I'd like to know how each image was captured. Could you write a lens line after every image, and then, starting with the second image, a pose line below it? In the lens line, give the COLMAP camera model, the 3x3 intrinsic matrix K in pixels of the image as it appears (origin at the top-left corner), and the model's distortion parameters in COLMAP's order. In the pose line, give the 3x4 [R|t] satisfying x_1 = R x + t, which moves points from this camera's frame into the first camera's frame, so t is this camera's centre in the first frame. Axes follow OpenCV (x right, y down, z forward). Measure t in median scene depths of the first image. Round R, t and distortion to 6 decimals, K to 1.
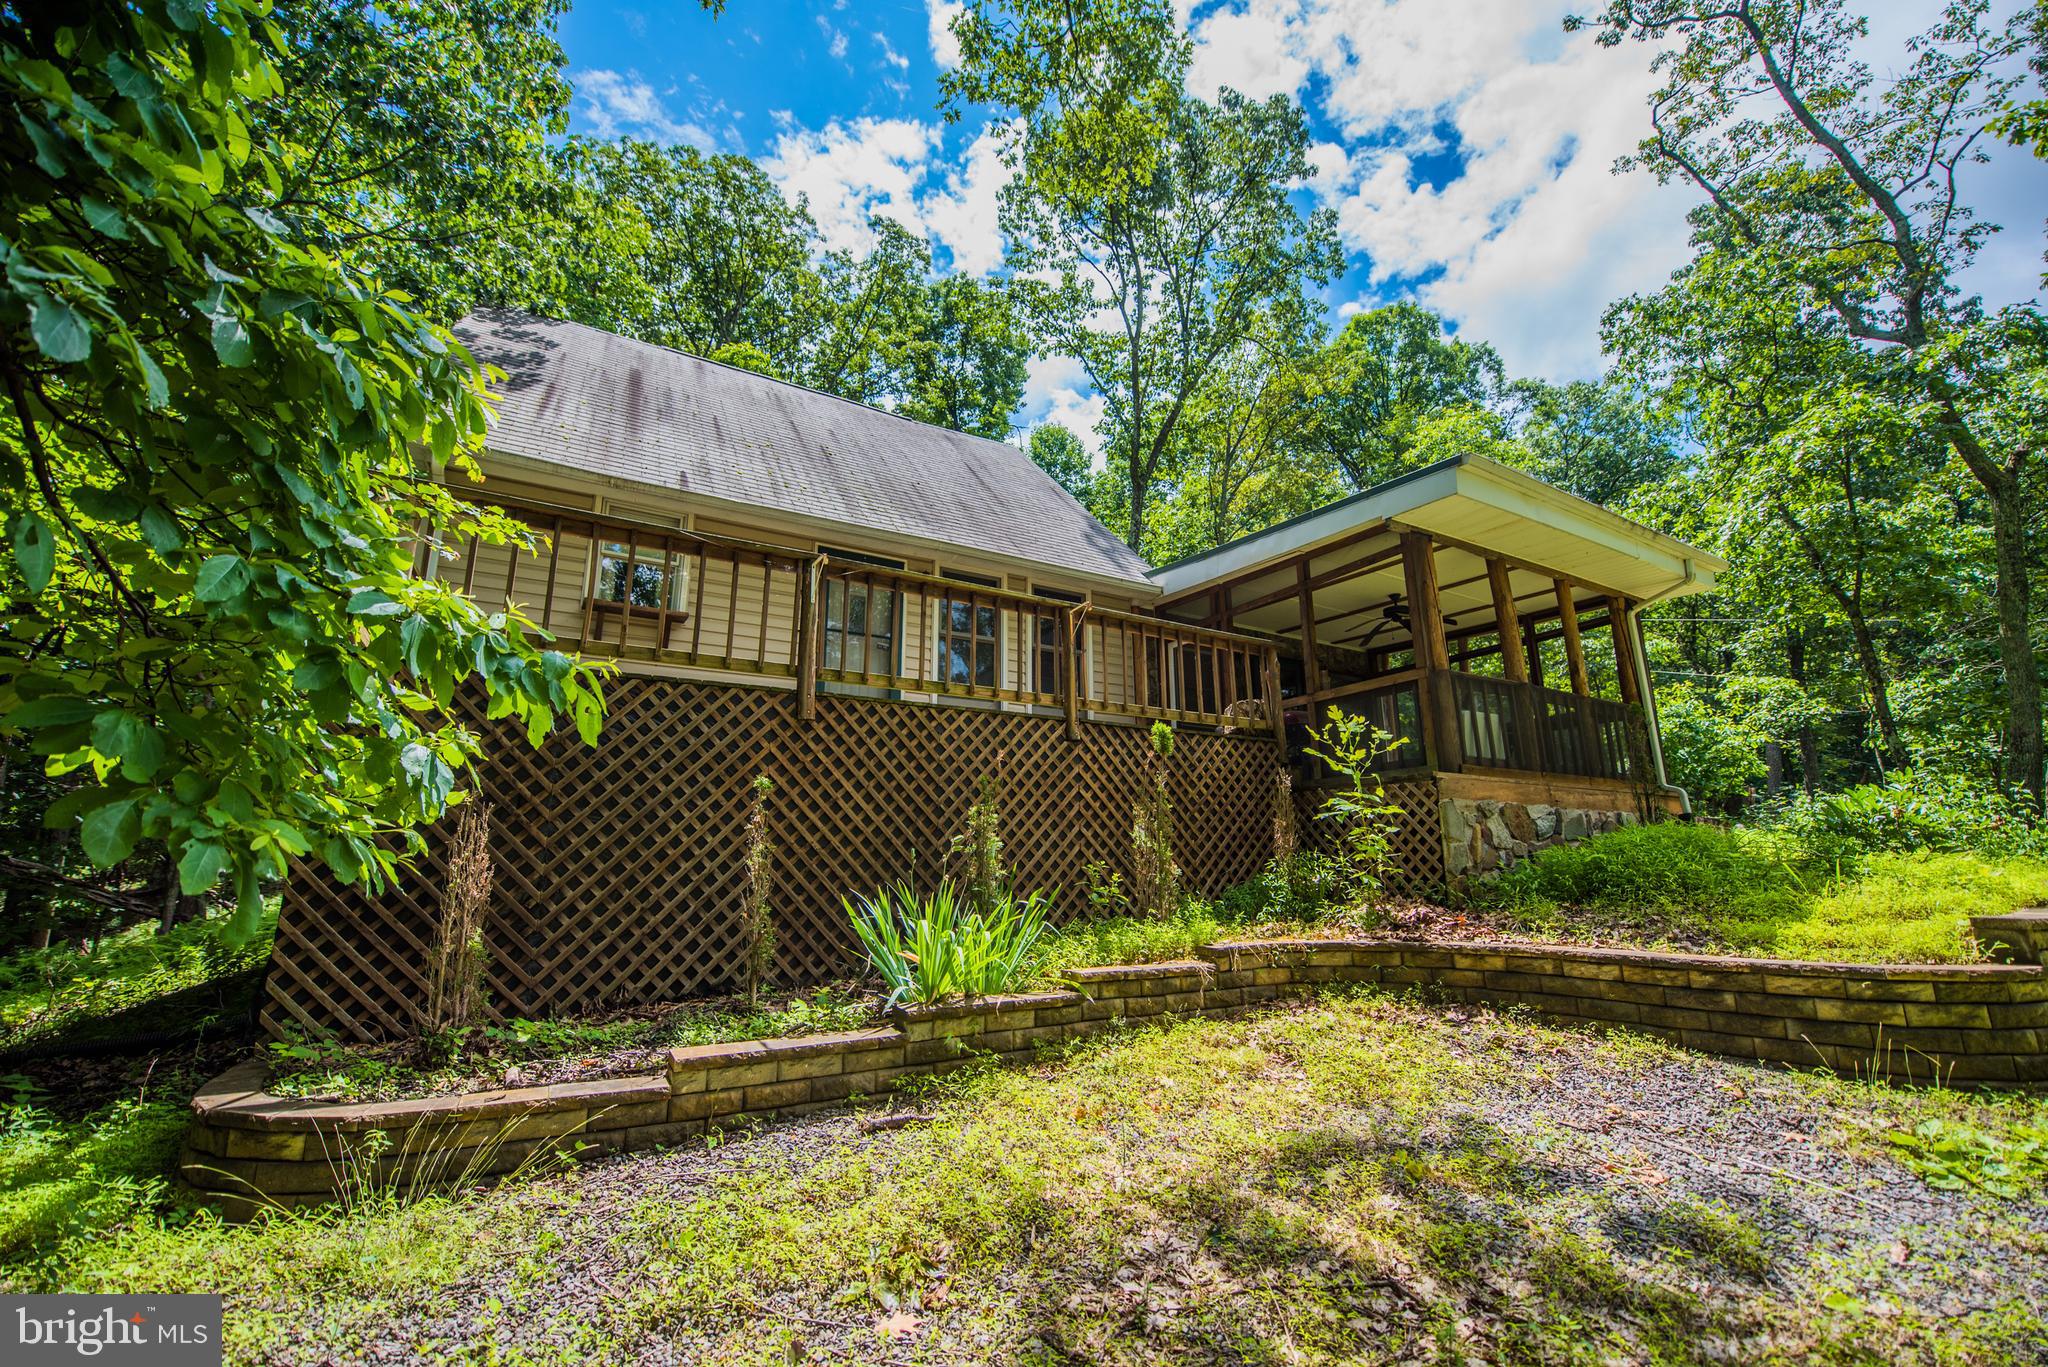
lens RADIAL K [[816.4, 0, 1013.8], [0, 816.4, 685.4], [0, 0, 1]] dist [-0.015607, -0.002375]
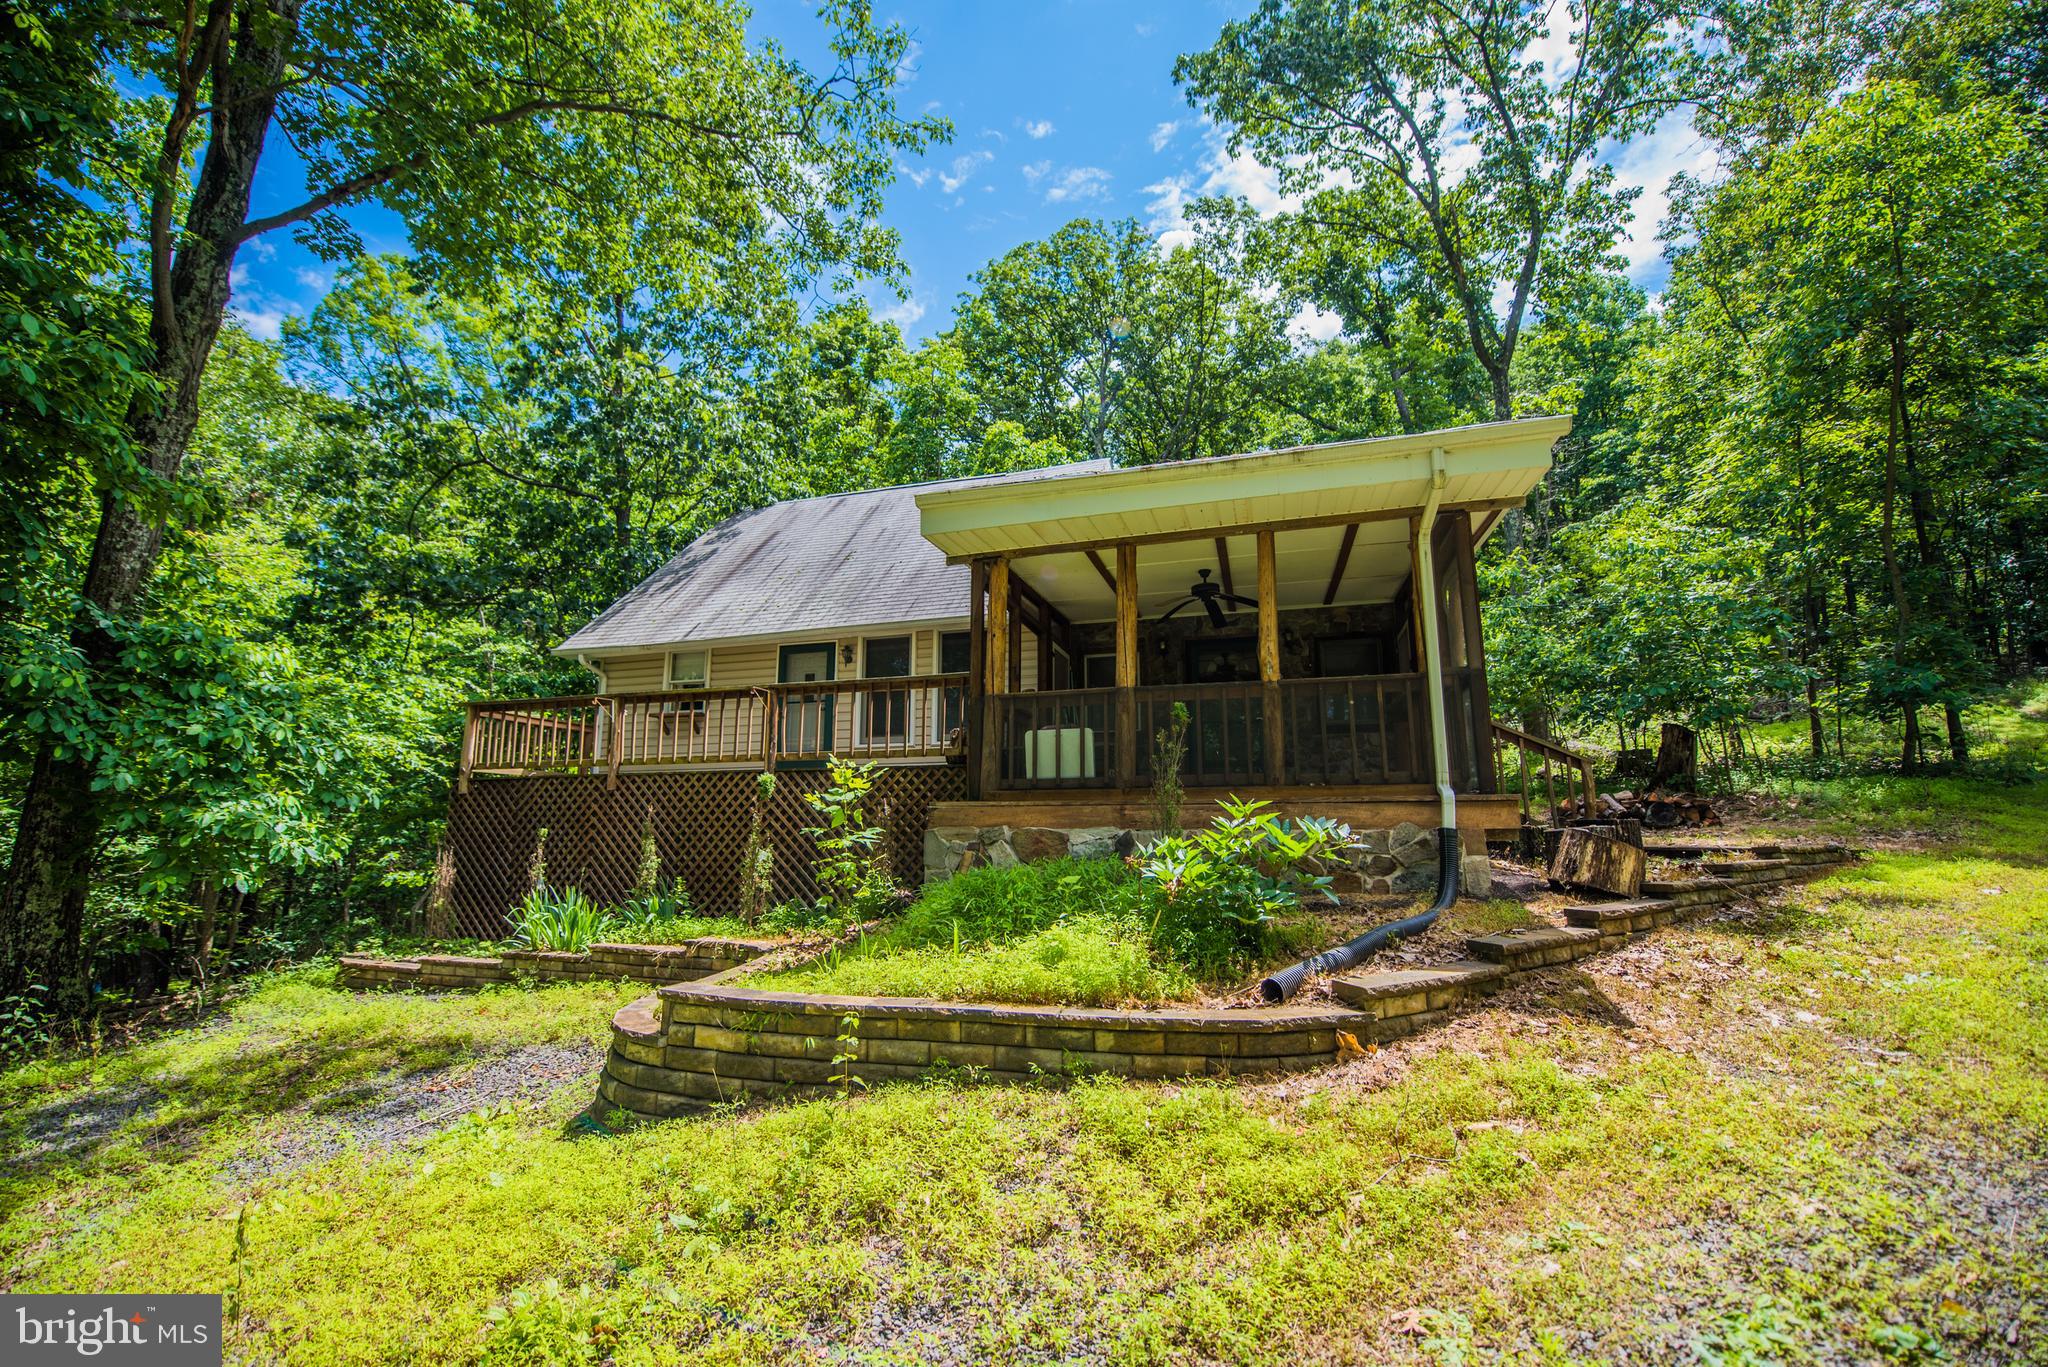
lens RADIAL K [[816.4, 0, 1025.8], [0, 816.4, 680.6], [0, 0, 1]] dist [-0.015607, -0.002375]
pose [[0.694860, -0.125446, -0.708119, 1.631414], [0.159393, 0.987043, -0.018450, -0.017857], [0.701258, -0.100050, 0.705852, 0.393915]]
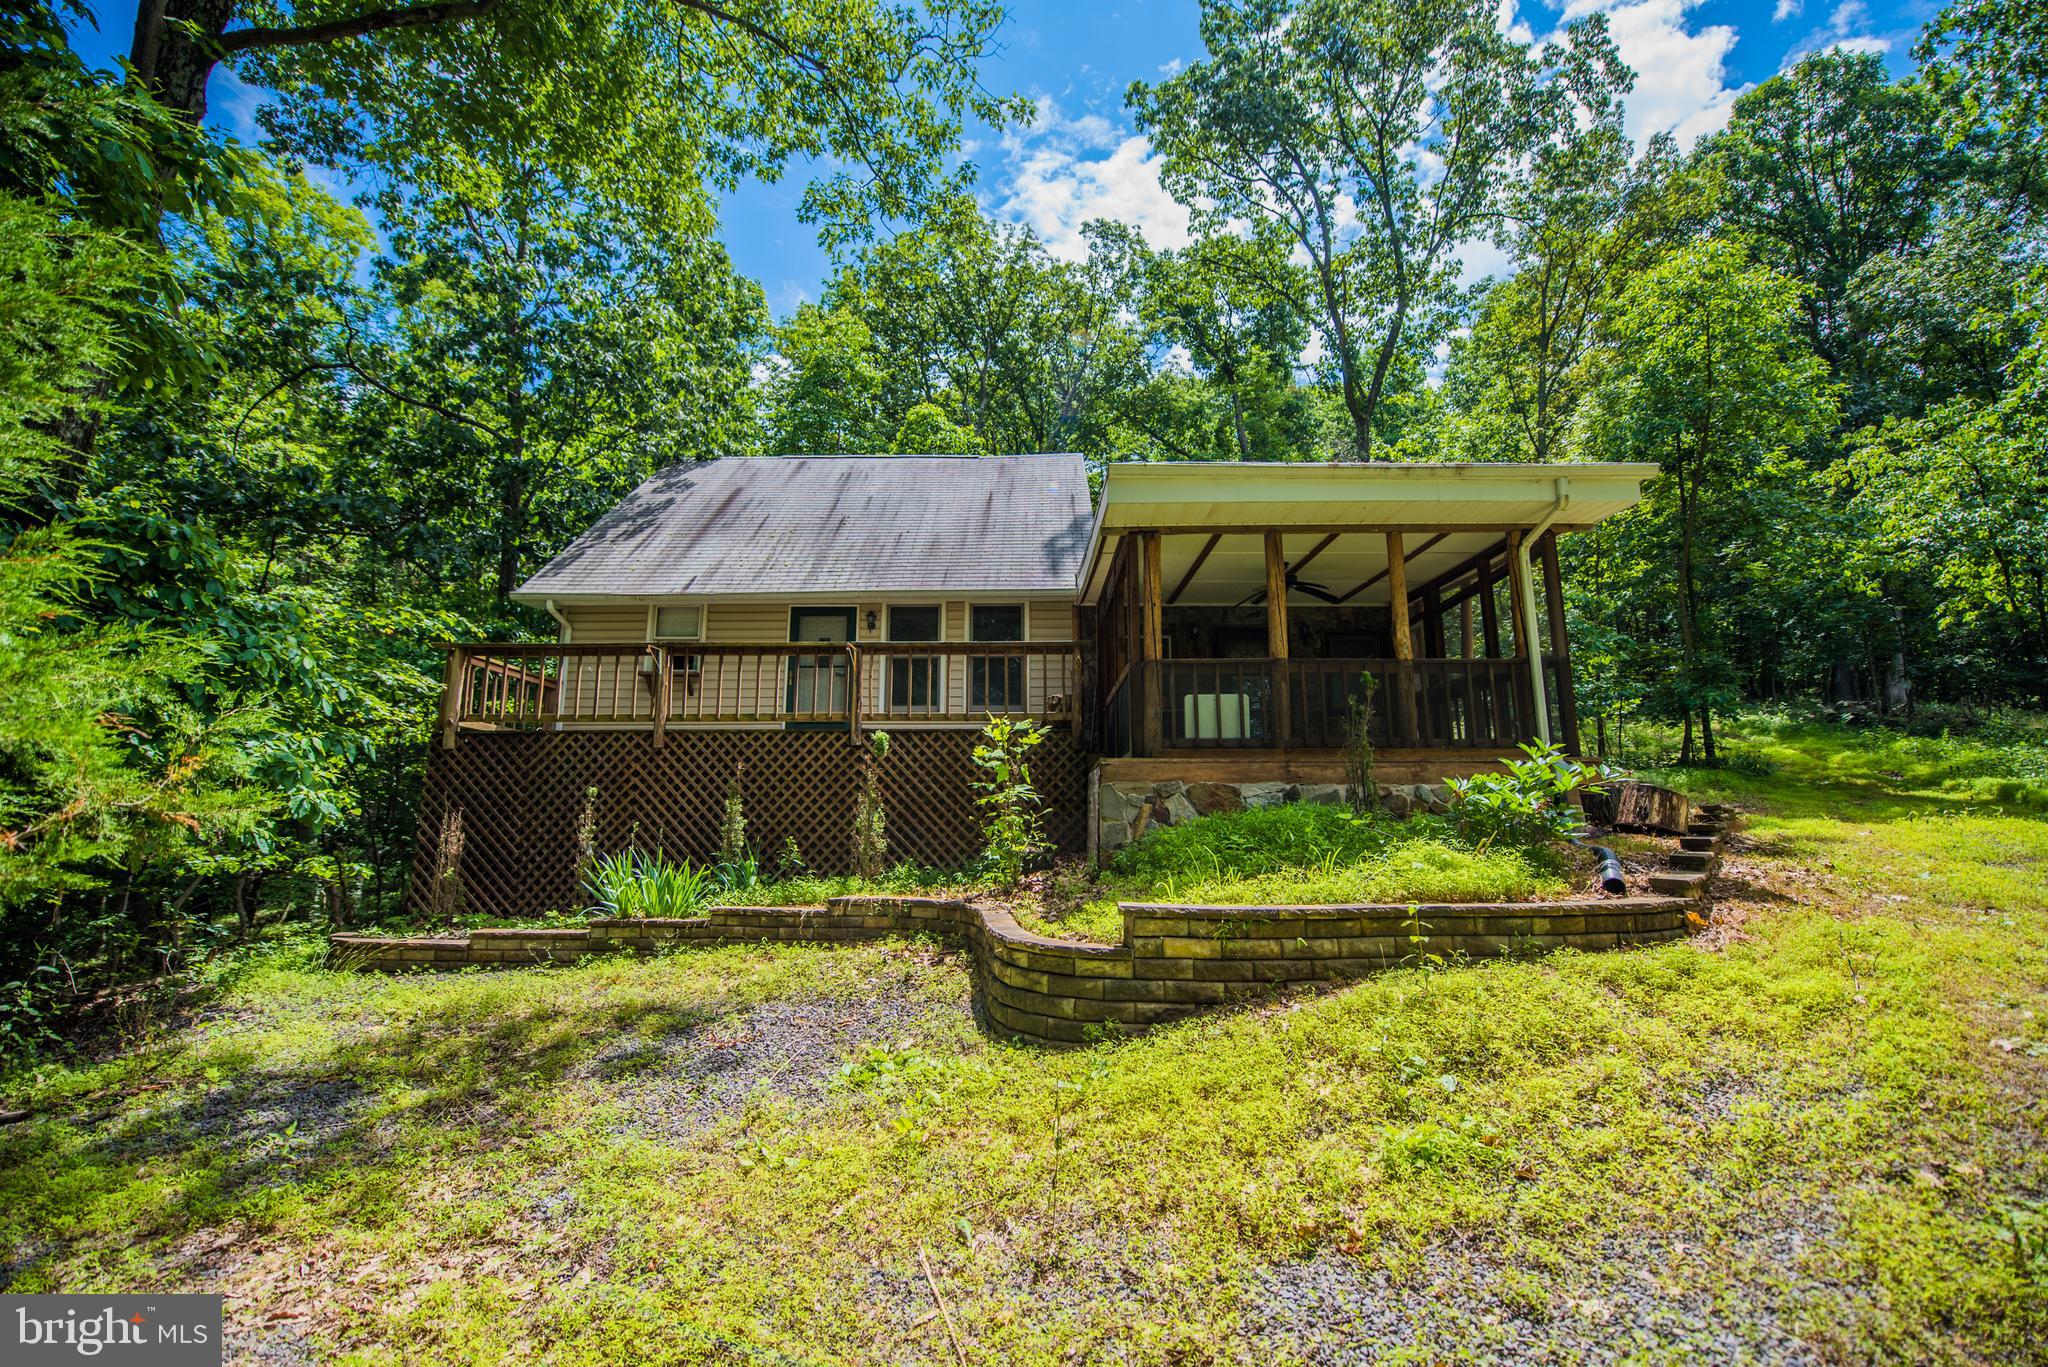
lens RADIAL K [[816.4, 0, 1023.3], [0, 816.4, 679.5], [0, 0, 1]] dist [-0.015607, -0.002375]
pose [[0.864040, -0.085761, -0.496064, 1.164320], [0.108756, 0.993913, 0.017601, -0.042538], [0.491535, -0.069158, 0.868108, -0.040226]]
